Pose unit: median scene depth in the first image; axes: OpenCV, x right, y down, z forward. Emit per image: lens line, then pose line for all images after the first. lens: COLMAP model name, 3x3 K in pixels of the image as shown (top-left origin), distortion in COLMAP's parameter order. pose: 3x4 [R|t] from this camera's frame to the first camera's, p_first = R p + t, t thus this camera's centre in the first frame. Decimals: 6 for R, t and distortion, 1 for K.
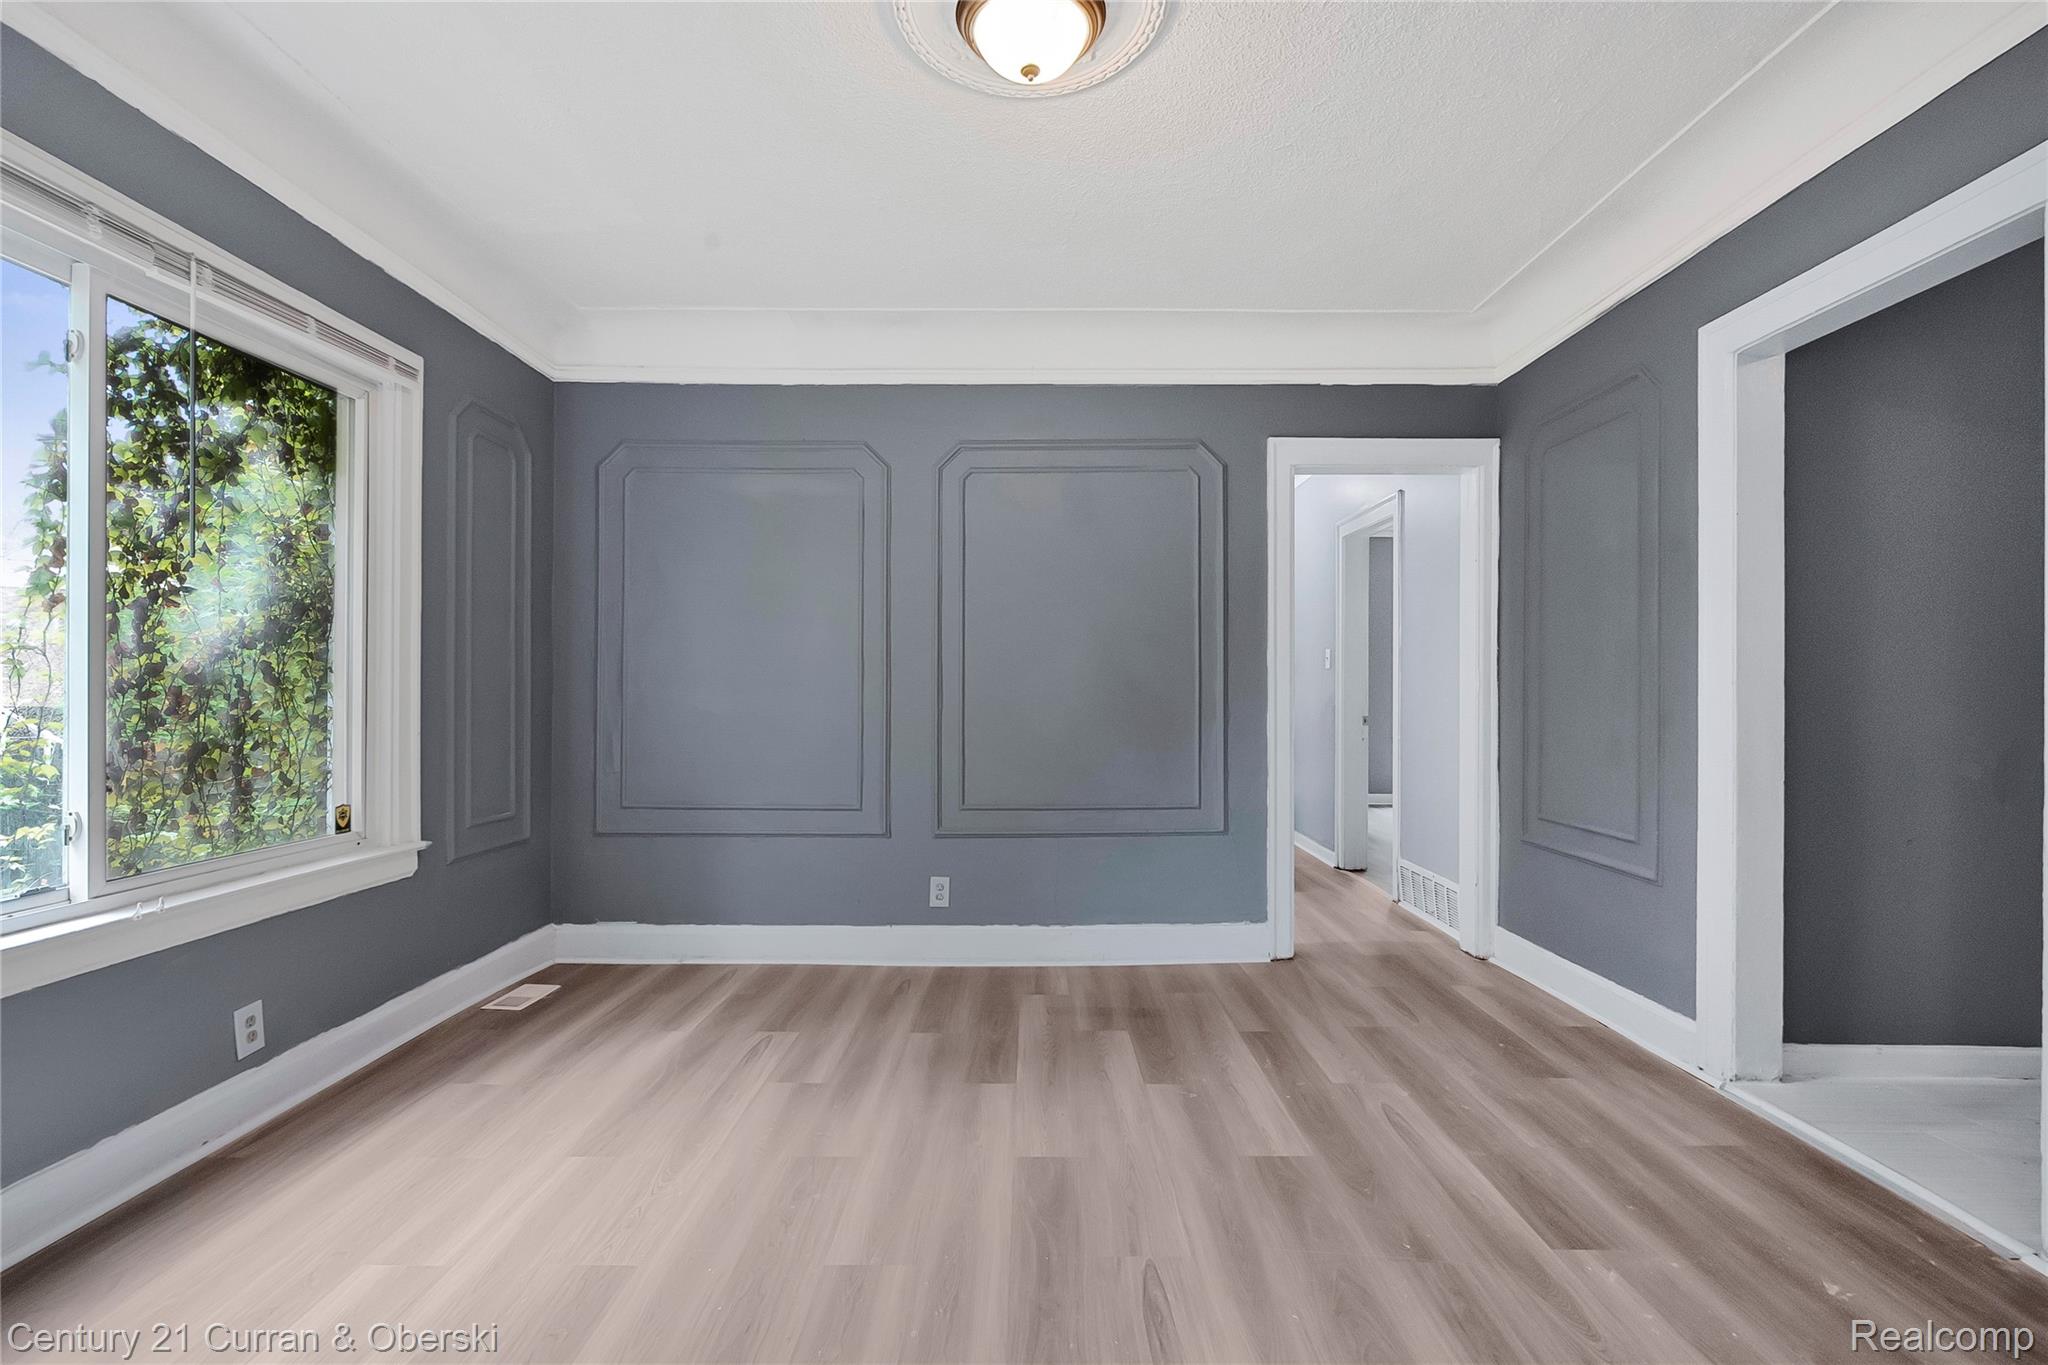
lens RADIAL K [[914.5, 0, 1016.3], [0, 914.5, 683.0], [0, 0, 1]] dist [-0.004332, 0.001178]
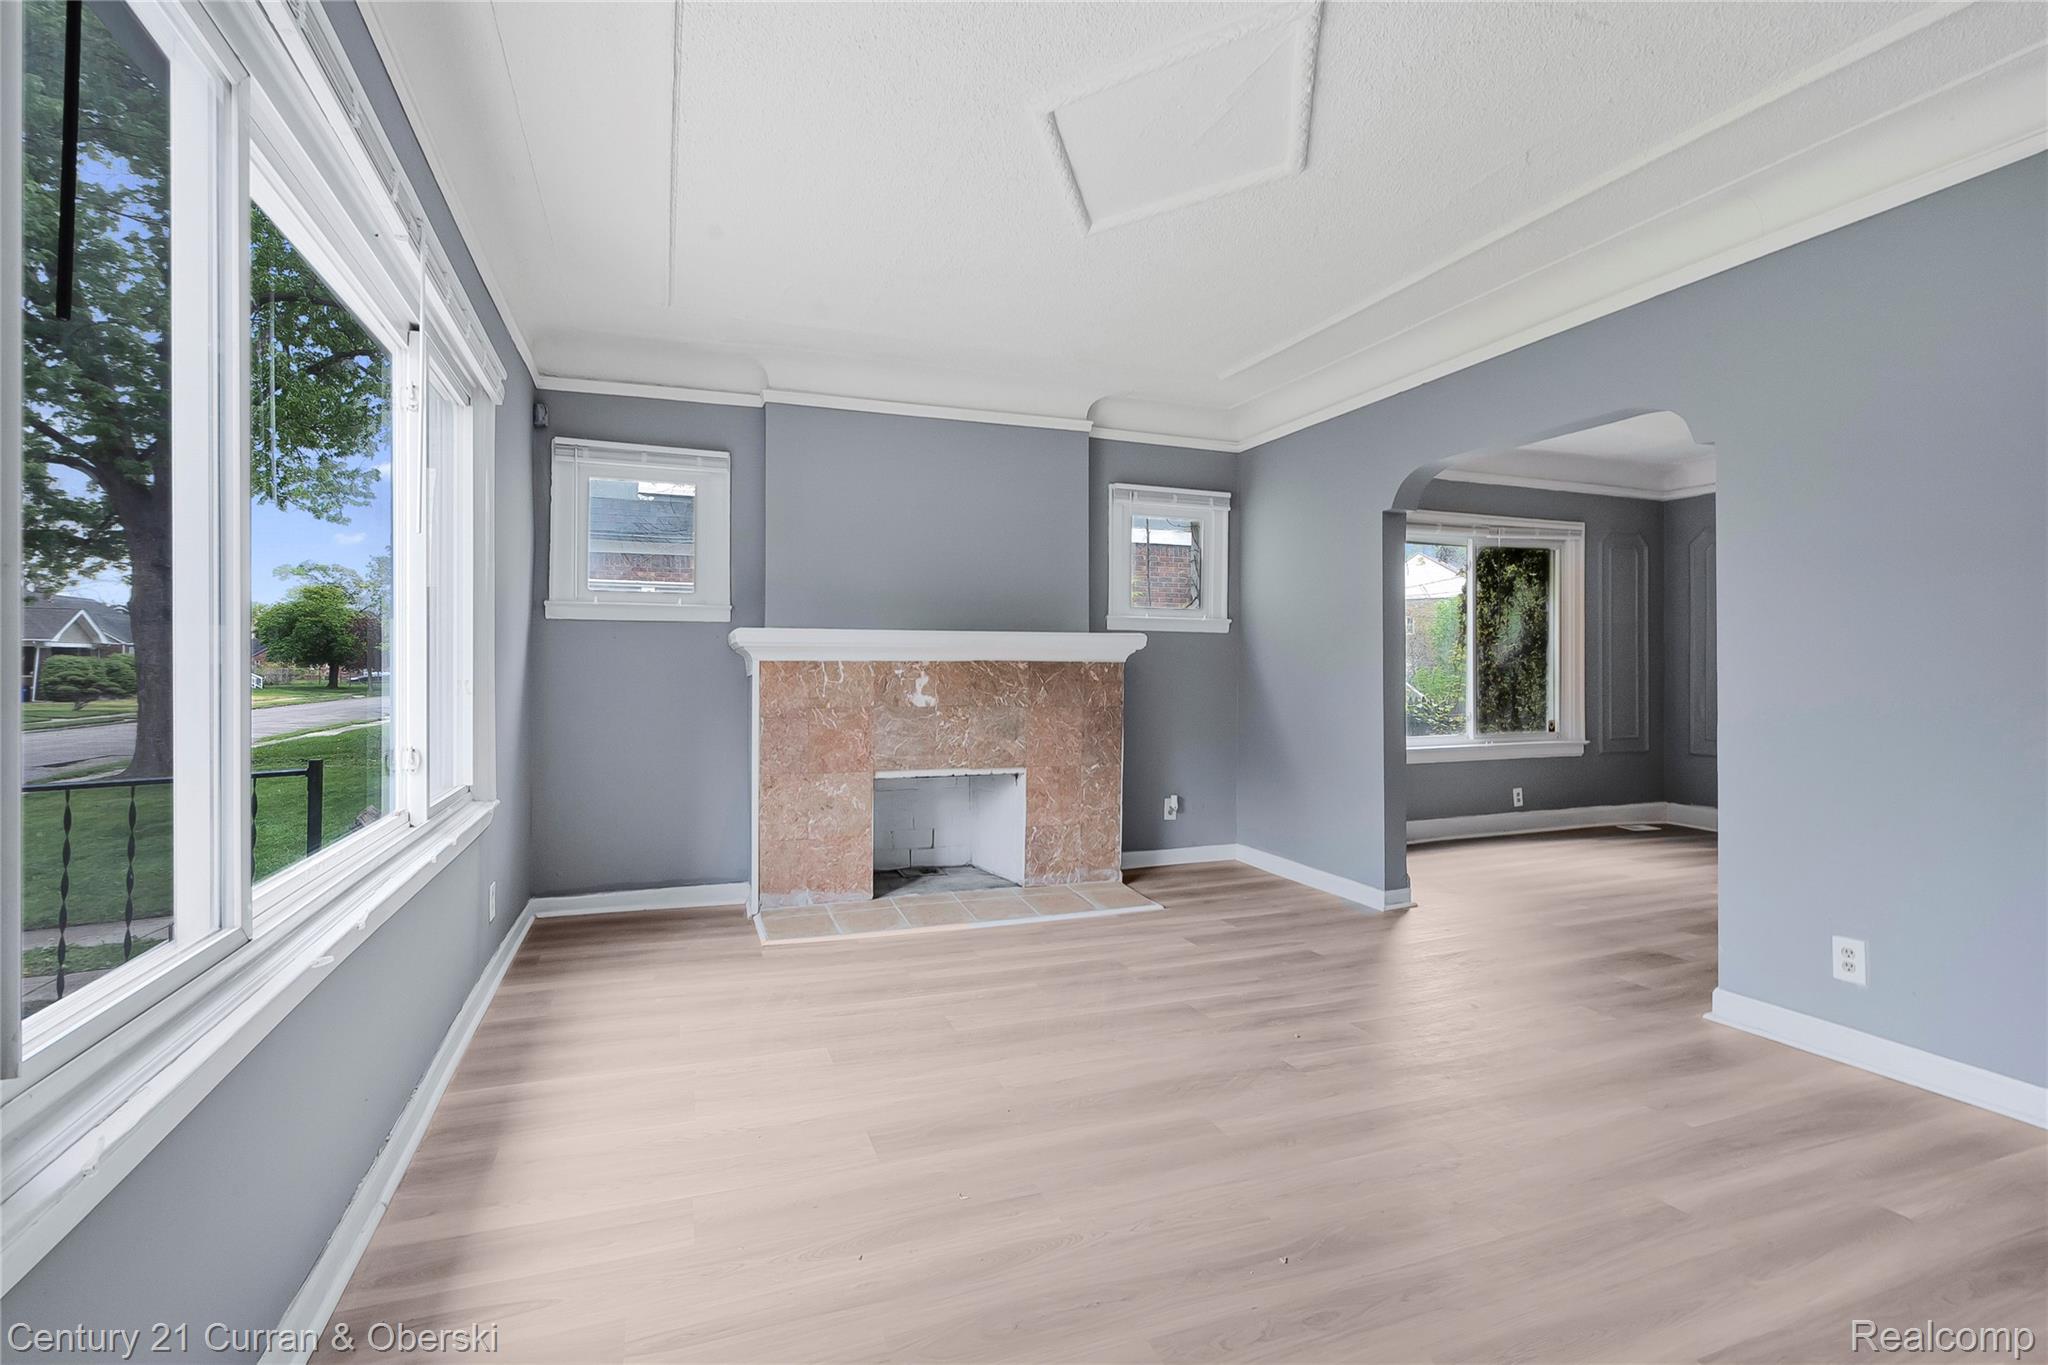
lens RADIAL K [[914.5, 0, 1019.8], [0, 914.5, 681.3], [0, 0, 1]] dist [-0.004332, 0.001178]
pose [[0.365367, 0.006872, -0.930838, 1.091488], [0.014124, 0.999817, 0.012925, -0.022660], [0.930756, -0.017870, 0.365203, -1.302402]]
